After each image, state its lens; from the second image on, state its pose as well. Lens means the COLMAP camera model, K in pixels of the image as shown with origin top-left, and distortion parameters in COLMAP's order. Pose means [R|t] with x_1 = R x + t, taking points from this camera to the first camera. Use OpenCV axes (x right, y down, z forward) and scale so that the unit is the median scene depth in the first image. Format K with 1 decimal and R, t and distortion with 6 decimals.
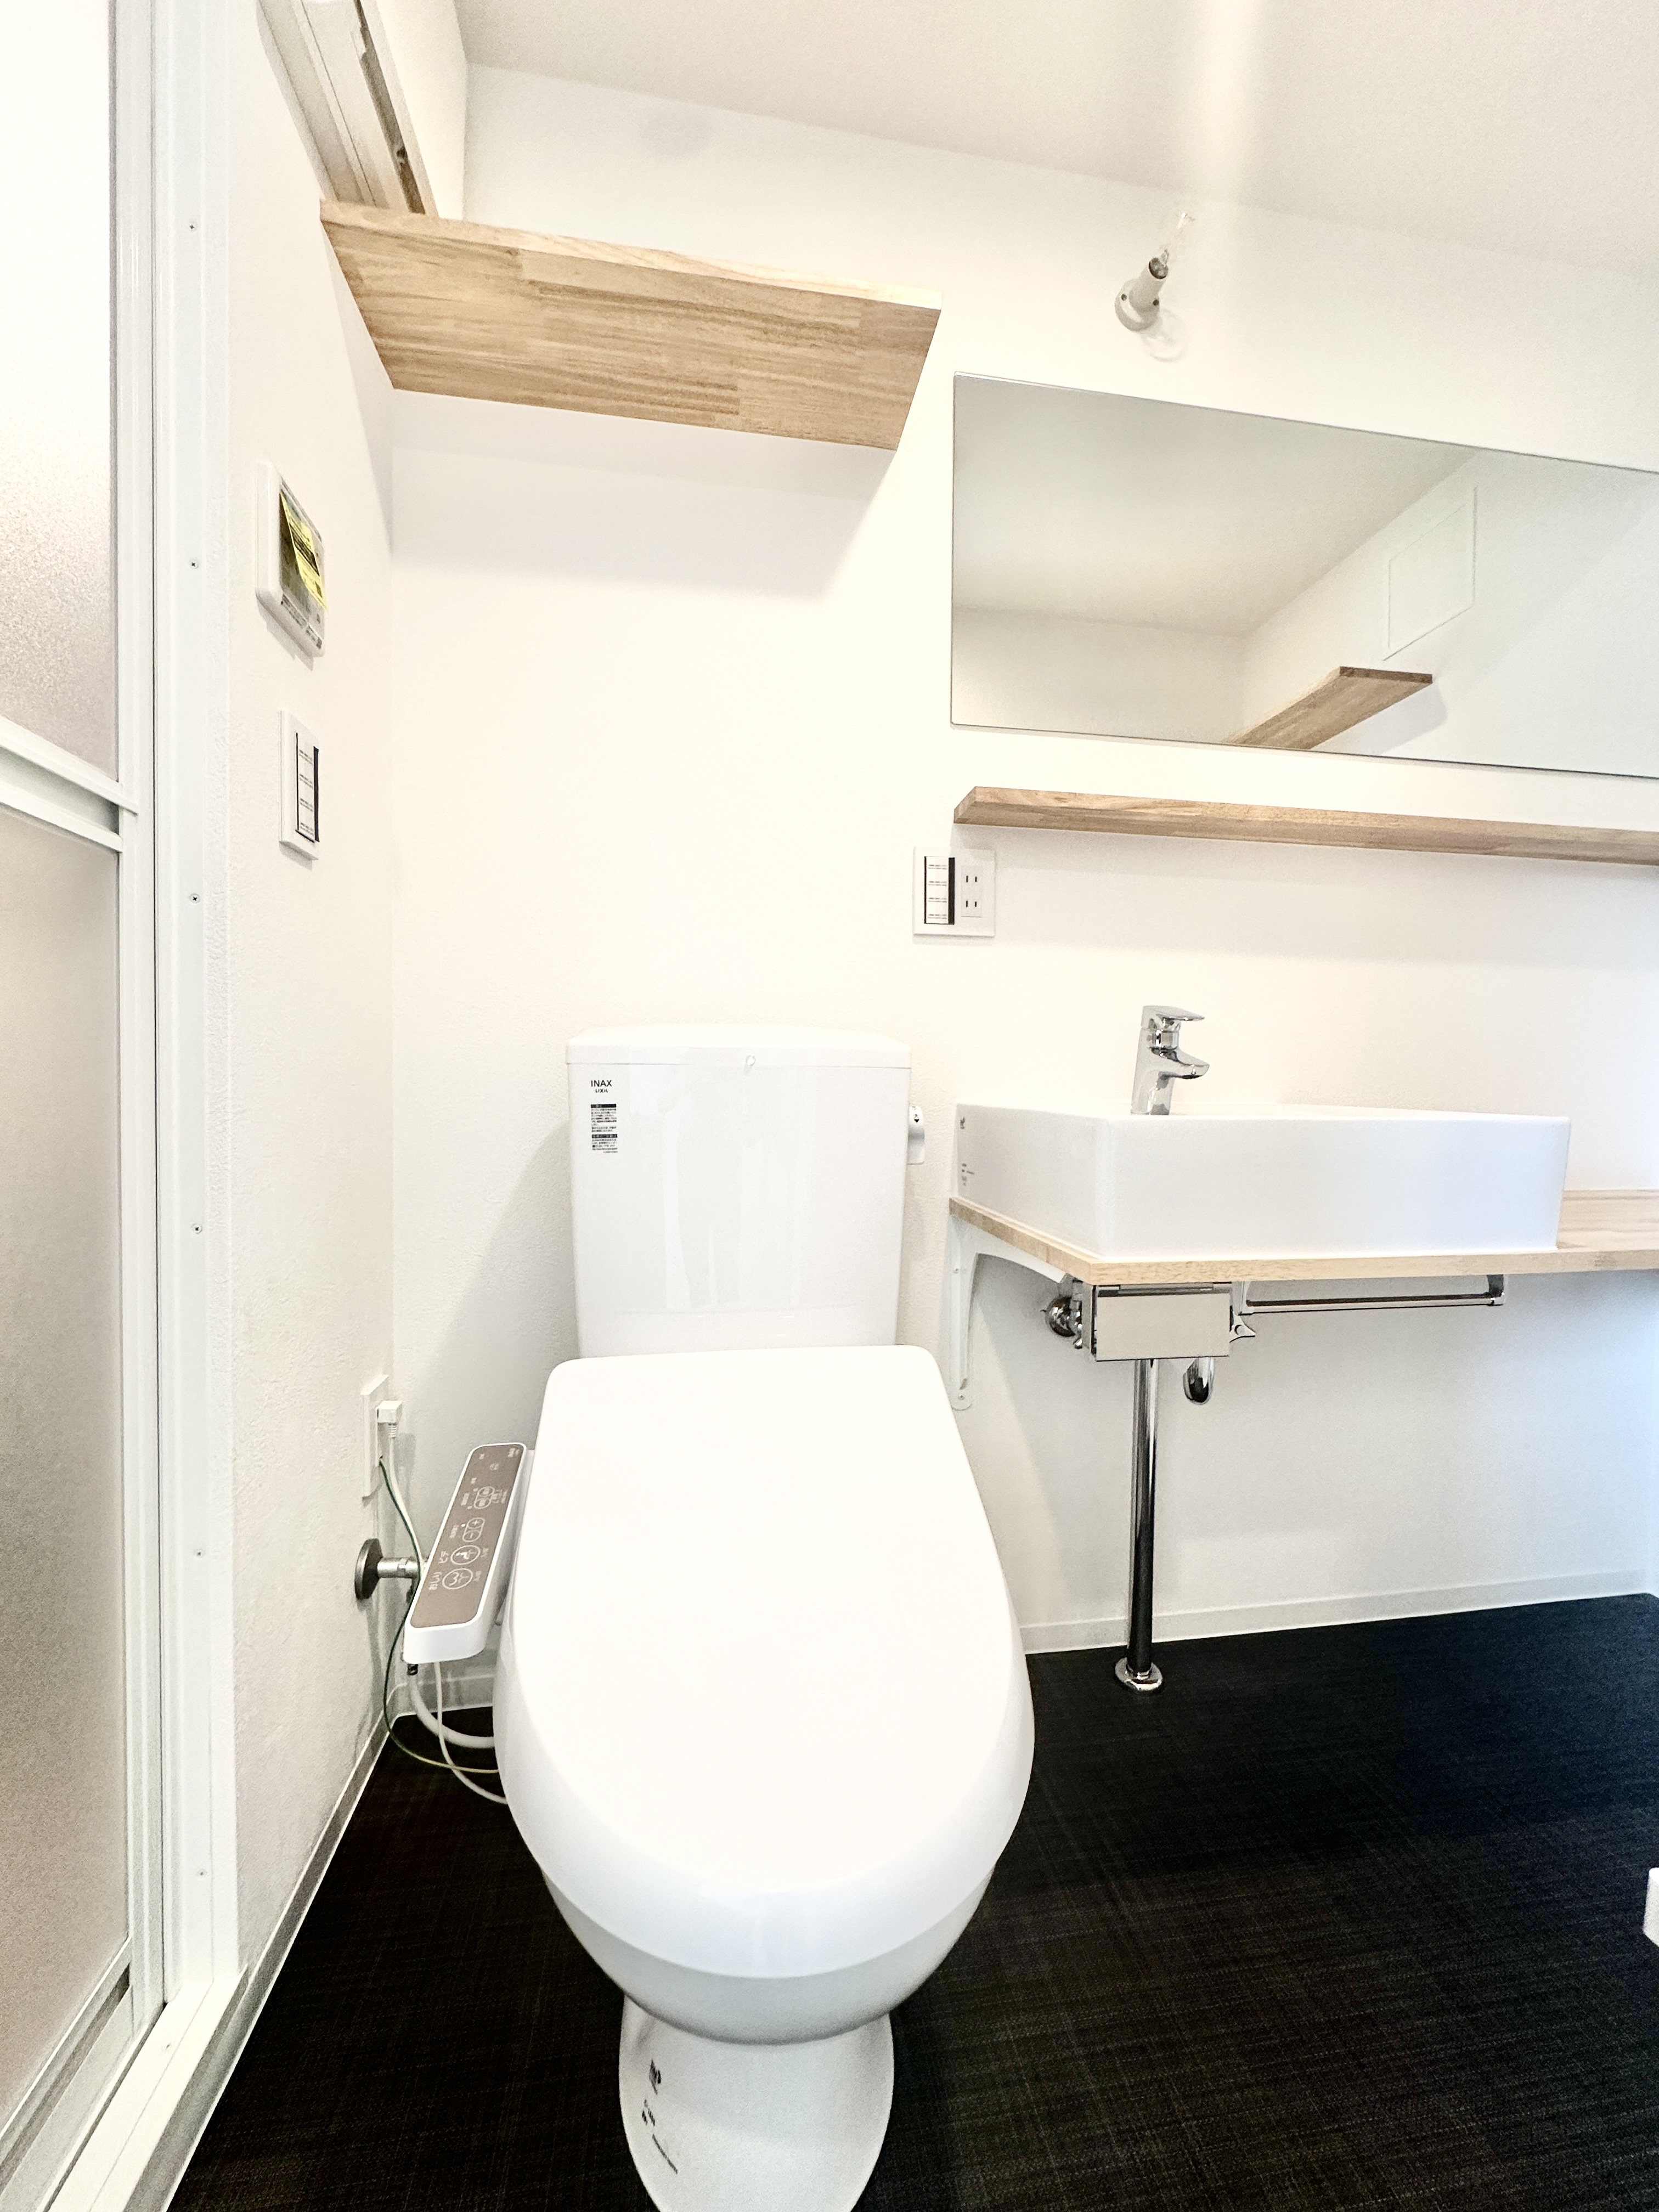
lens RADIAL K [[884.4, 0, 840.1], [0, 884.4, 1104.9], [0, 0, 1]] dist [-0.002948, 0.000815]
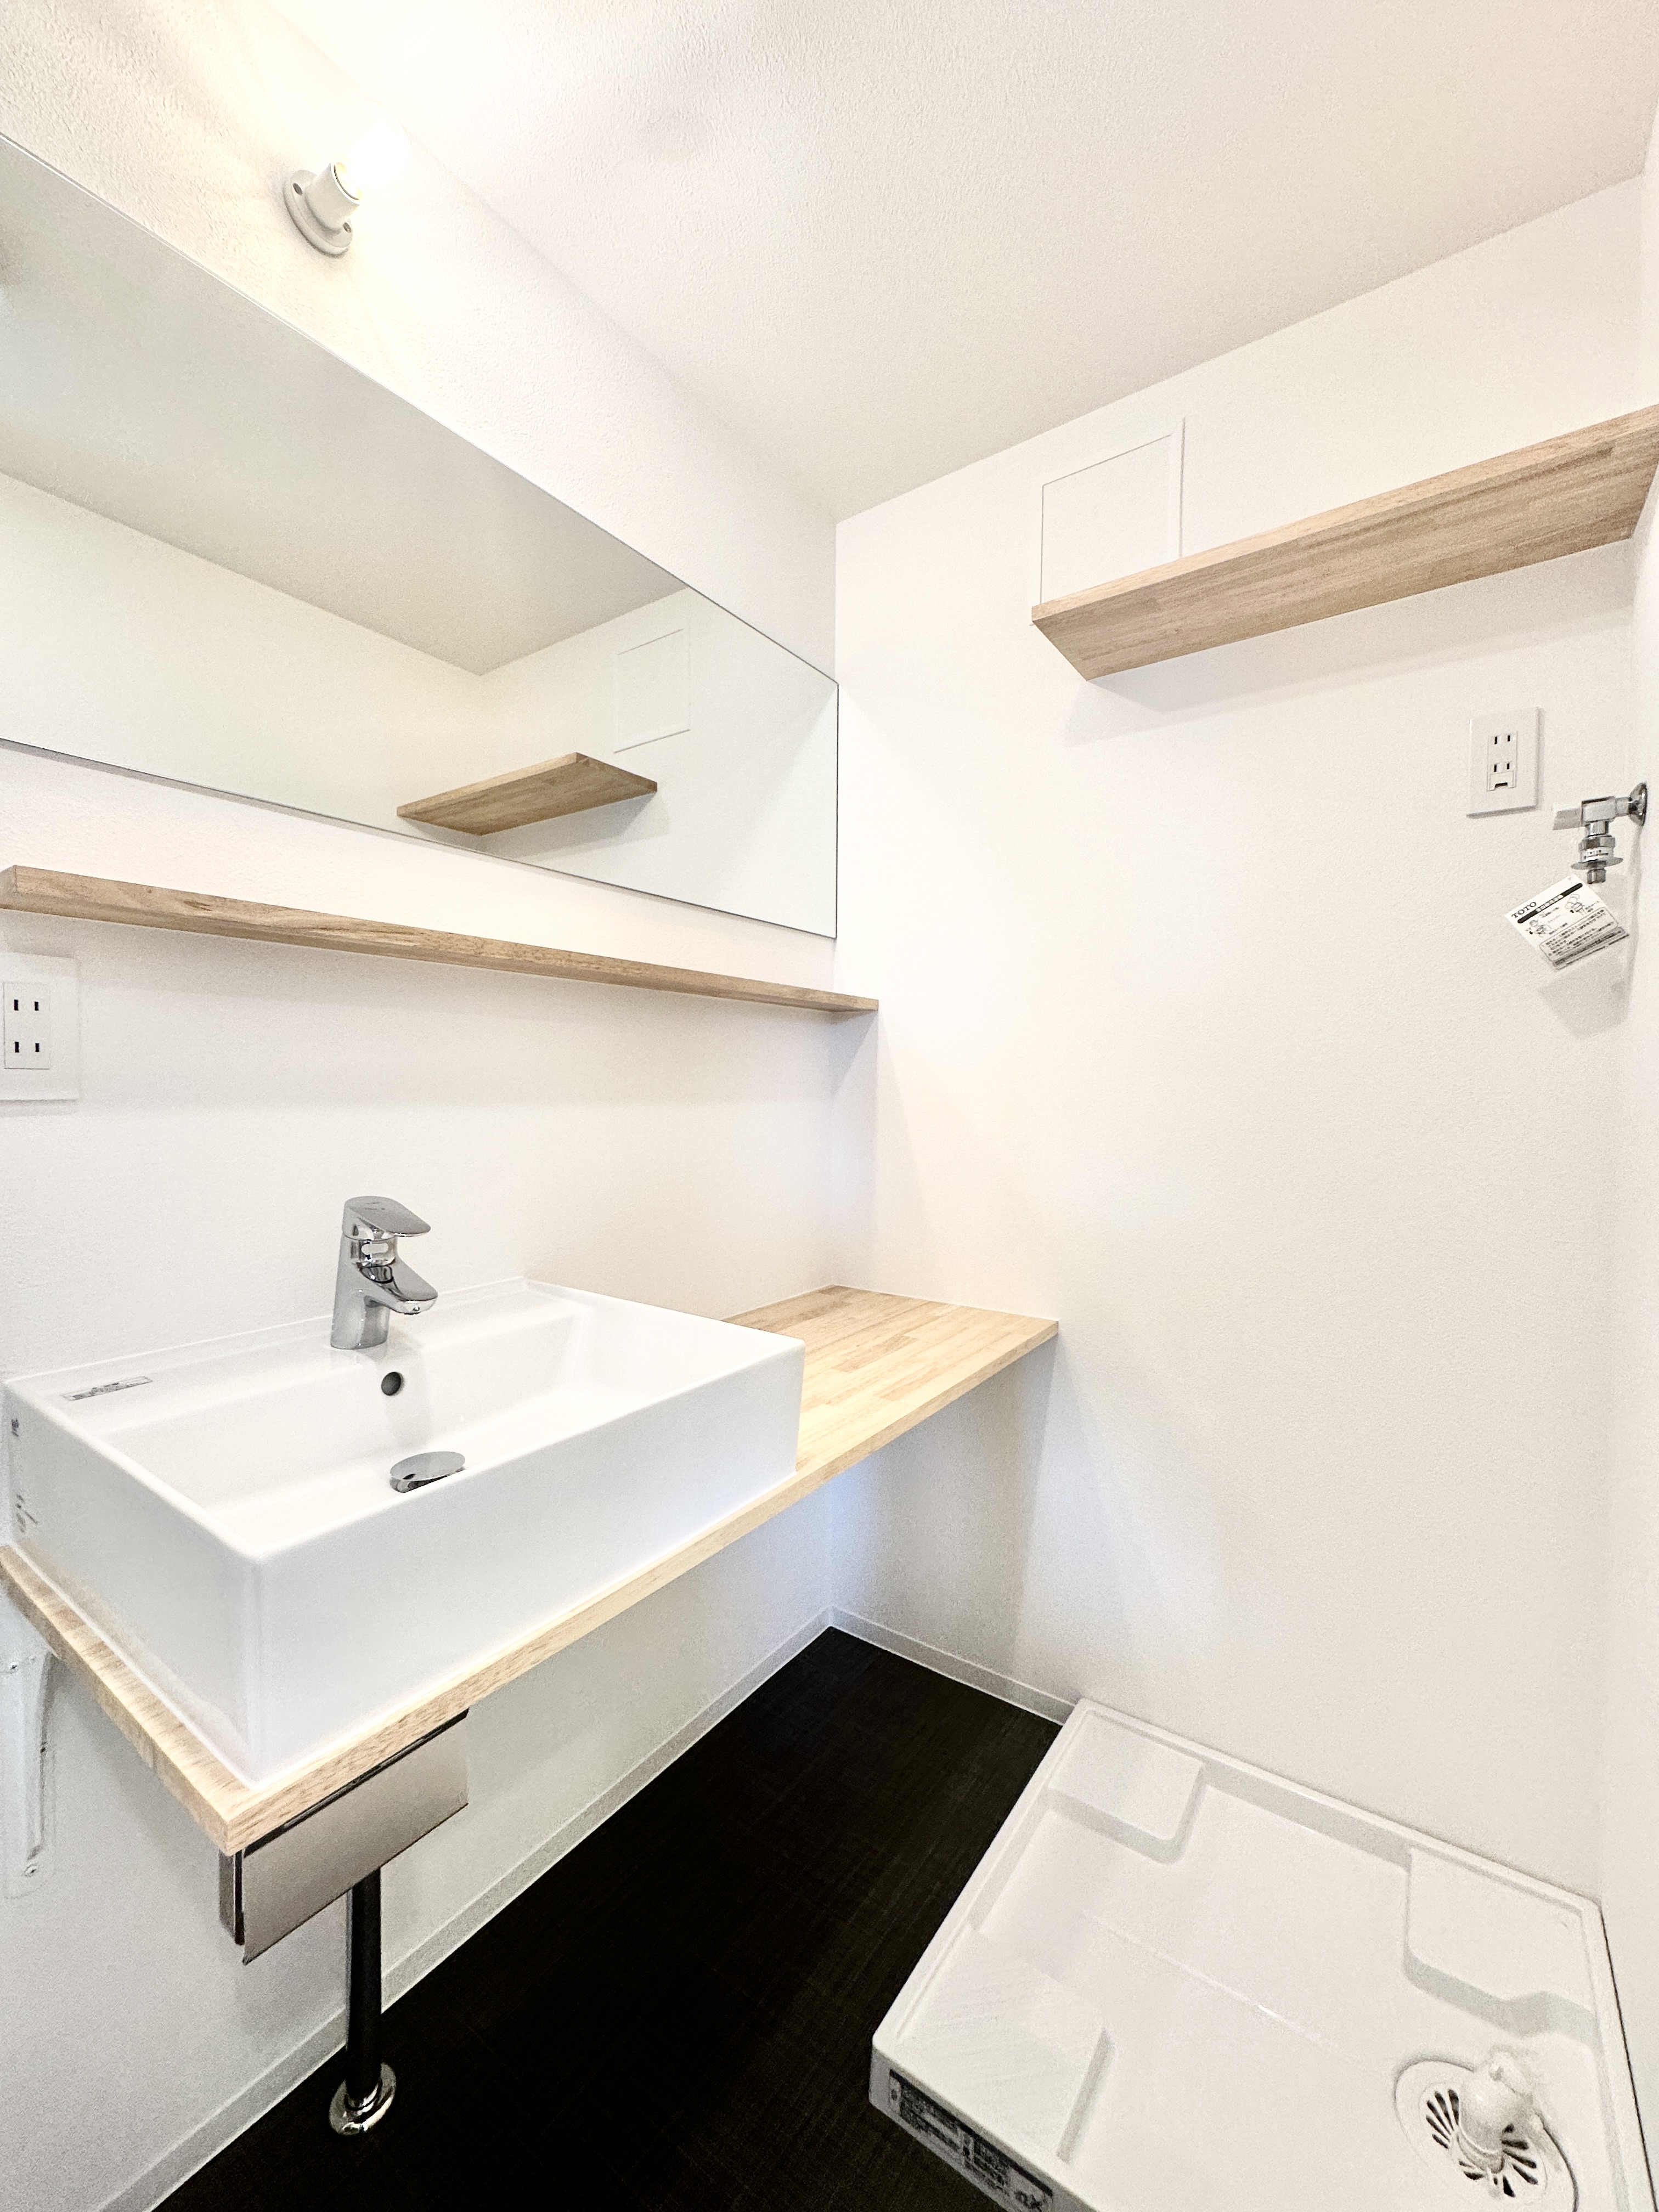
lens RADIAL K [[884.4, 0, 830.1], [0, 884.4, 1098.5], [0, 0, 1]] dist [-0.002948, 0.000815]
pose [[0.699223, -0.020762, 0.714602, 0.101206], [0.015588, 0.999783, 0.013796, -0.192810], [-0.714734, 0.001493, 0.699395, 0.201439]]
